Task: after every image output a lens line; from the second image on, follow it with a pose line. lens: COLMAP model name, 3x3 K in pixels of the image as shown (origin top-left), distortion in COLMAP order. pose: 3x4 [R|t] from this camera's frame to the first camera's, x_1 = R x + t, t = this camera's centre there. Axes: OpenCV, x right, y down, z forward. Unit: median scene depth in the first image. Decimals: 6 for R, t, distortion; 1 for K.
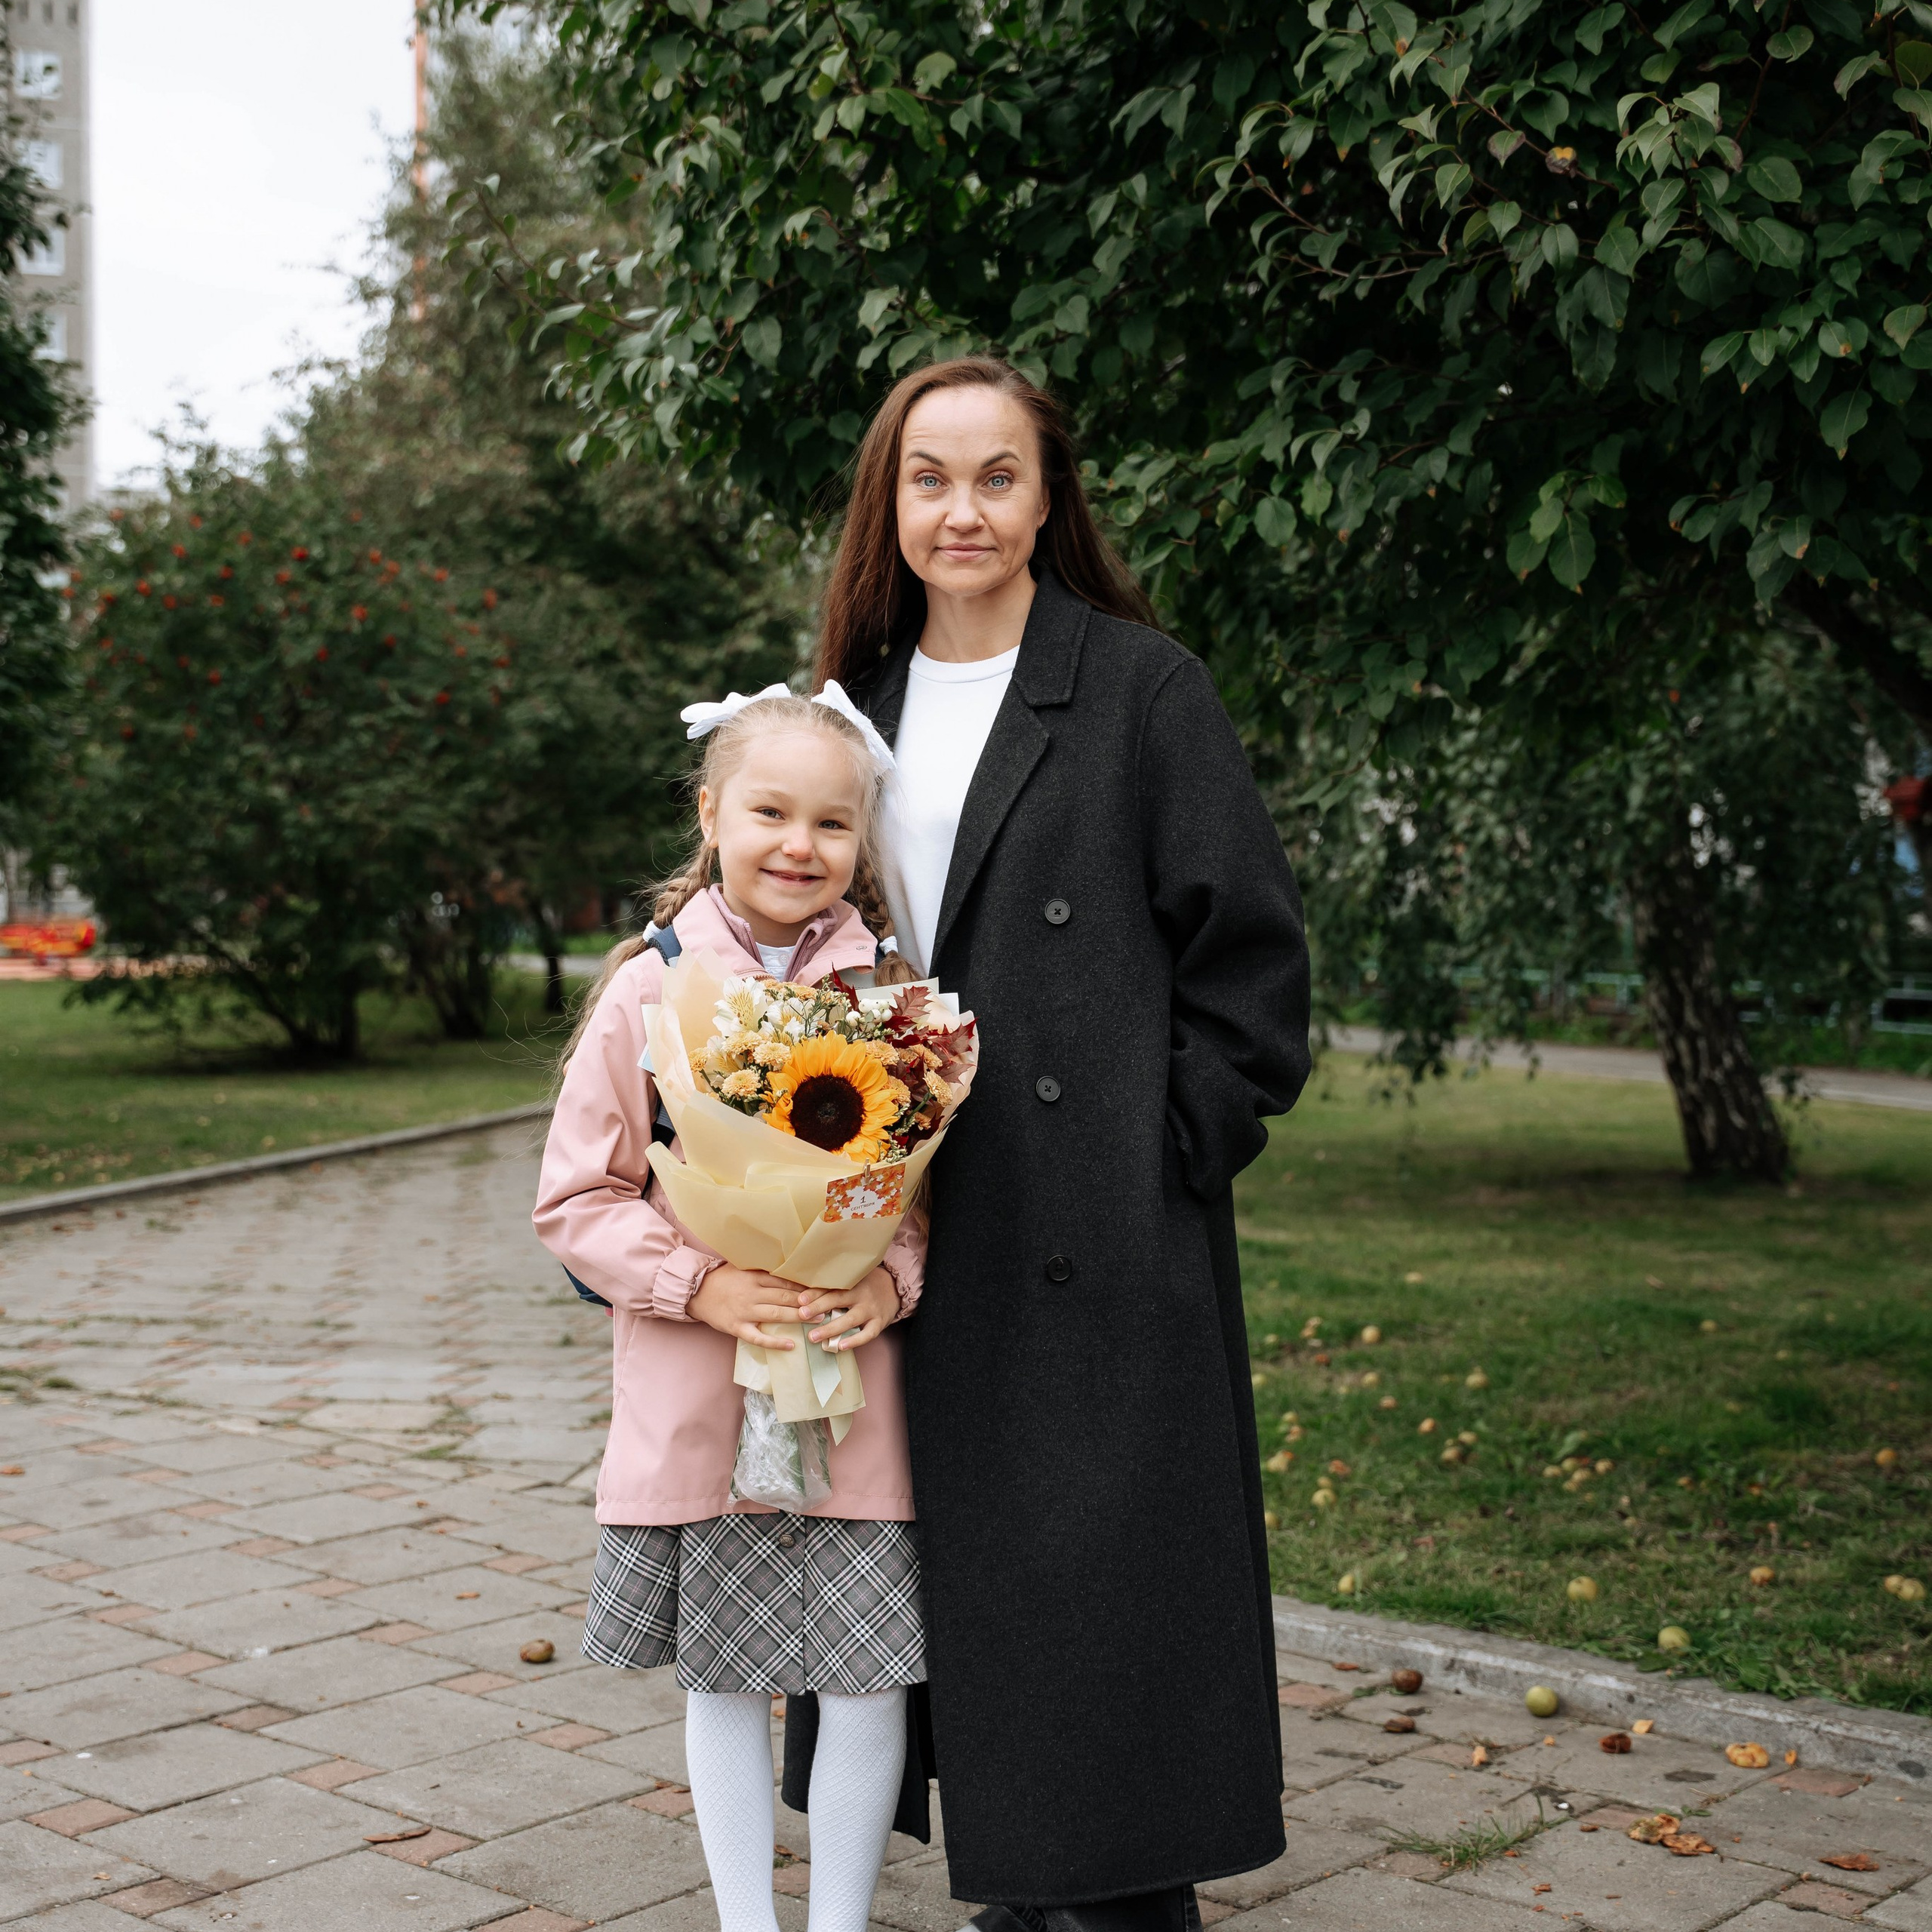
lens RADIAL K [[3133.9, 0, 962.6], [0, 3133.9, 925.0], [0, 0, 1]] dist [-0.020678, 0.192031]
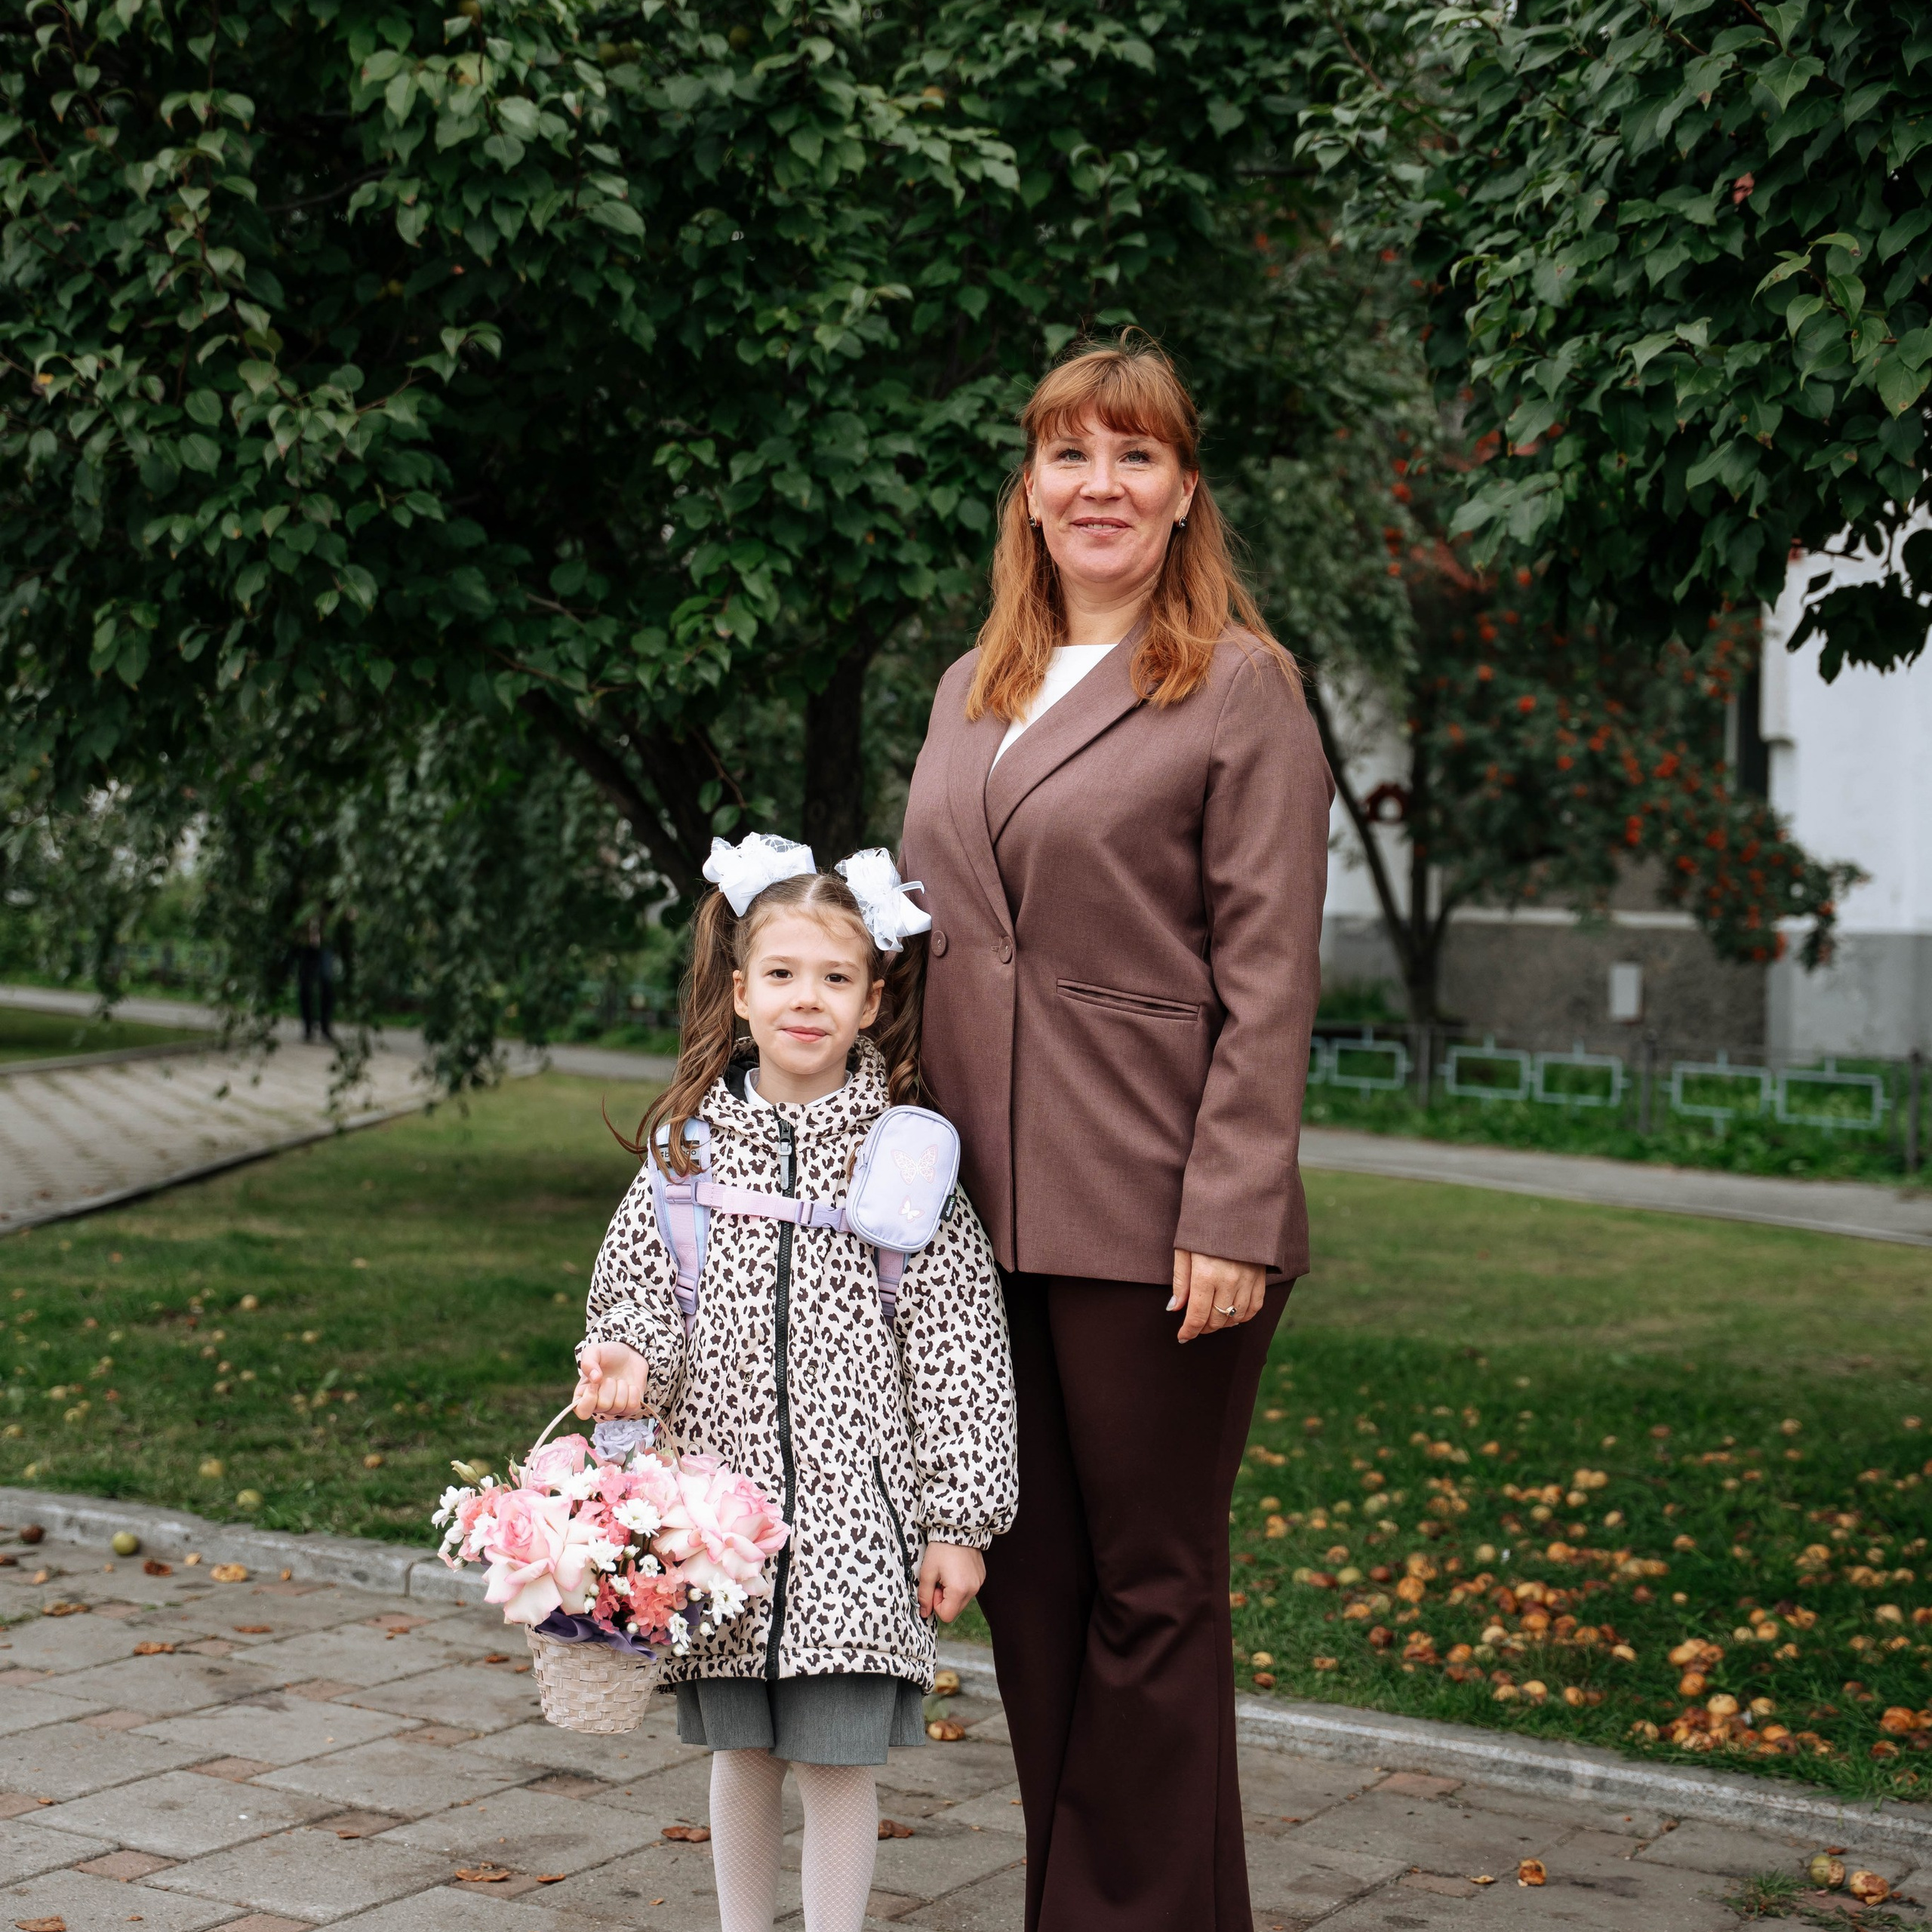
lens RADIAL K [[3434.4, 0, 966.0], [0, 3434.4, 966.0], [0, 0, 1]] dist [0.034400, 0.007918]
pose [[0.982934, 0.021535, 0.182694, 0.171670], [-0.022684, 0.999734, 0.004202, -0.002680], [-0.182555, -0.008275, 0.983161, -0.300238]]
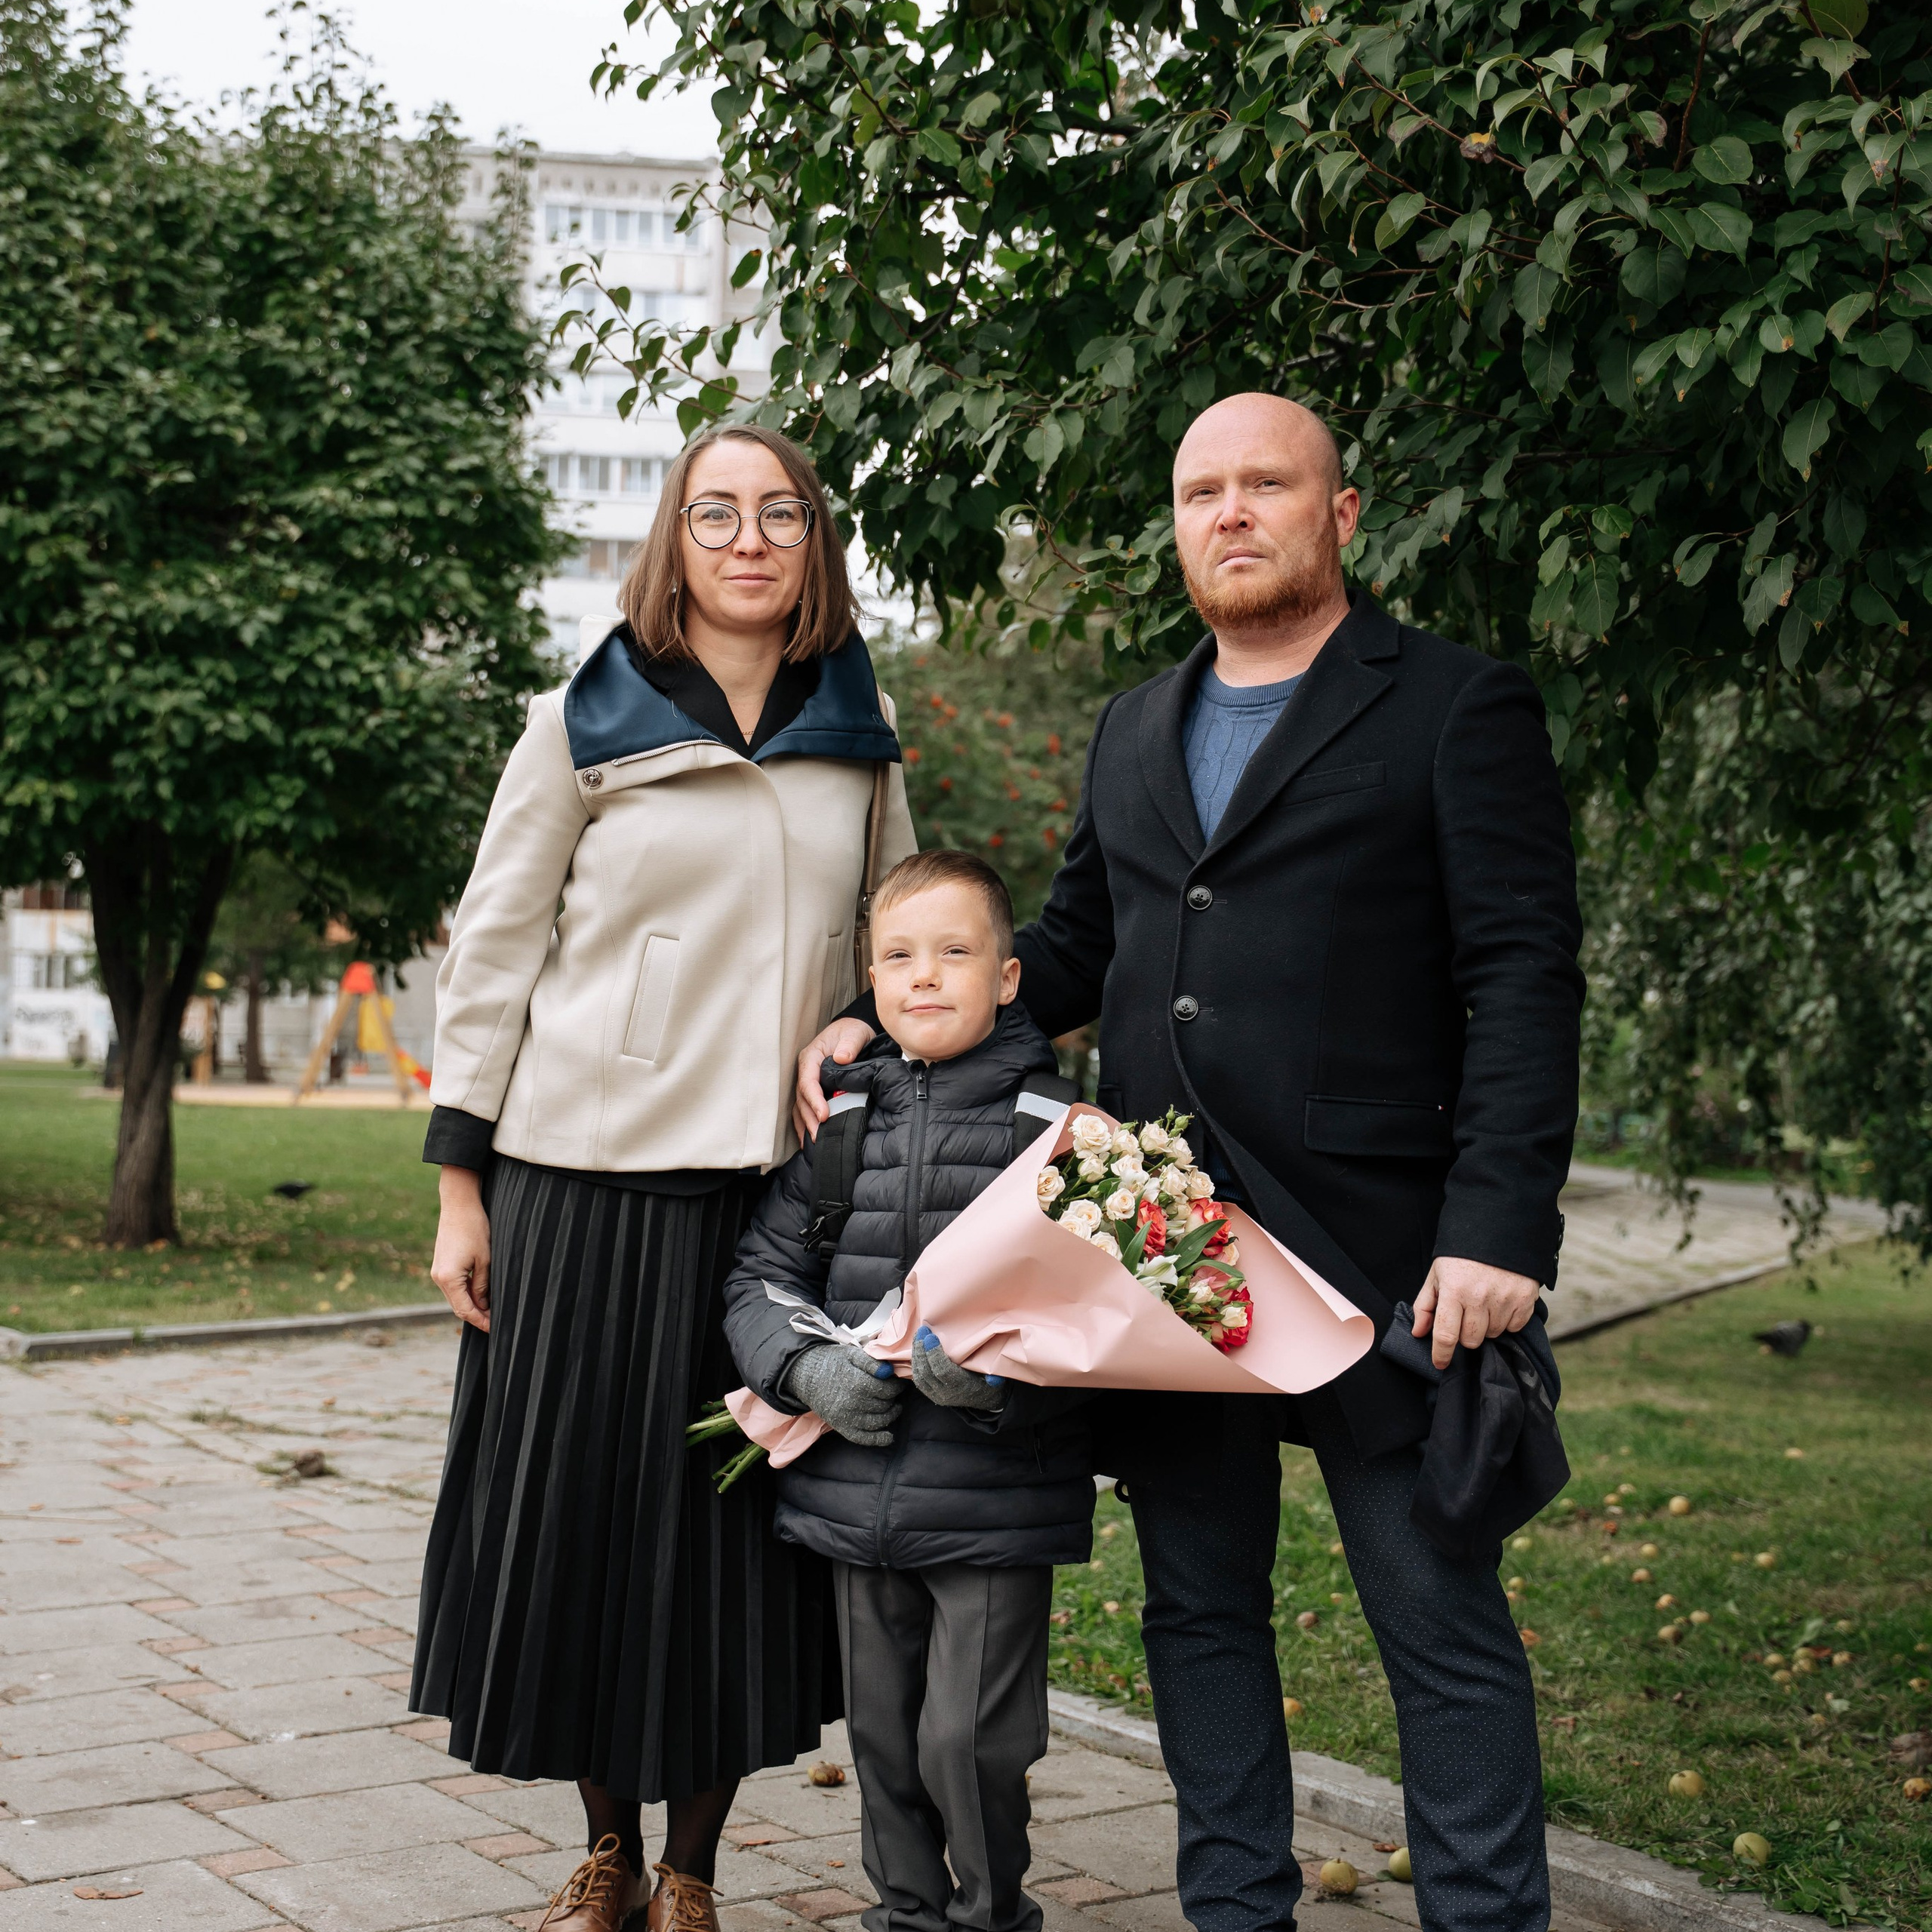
lens RADIAL K [[3115.5, 0, 962.4], [0, 3115.5, 914.1], [0, 0, 1]] dist [-0.024355, 0.170125]
pose [[0.975930, 0.021561, -0.217017, 0.132503], [-0.033836, 0.998021, -0.053006, 0.014603], [0.215445, 0.059074, 0.974728, 0.060383]]
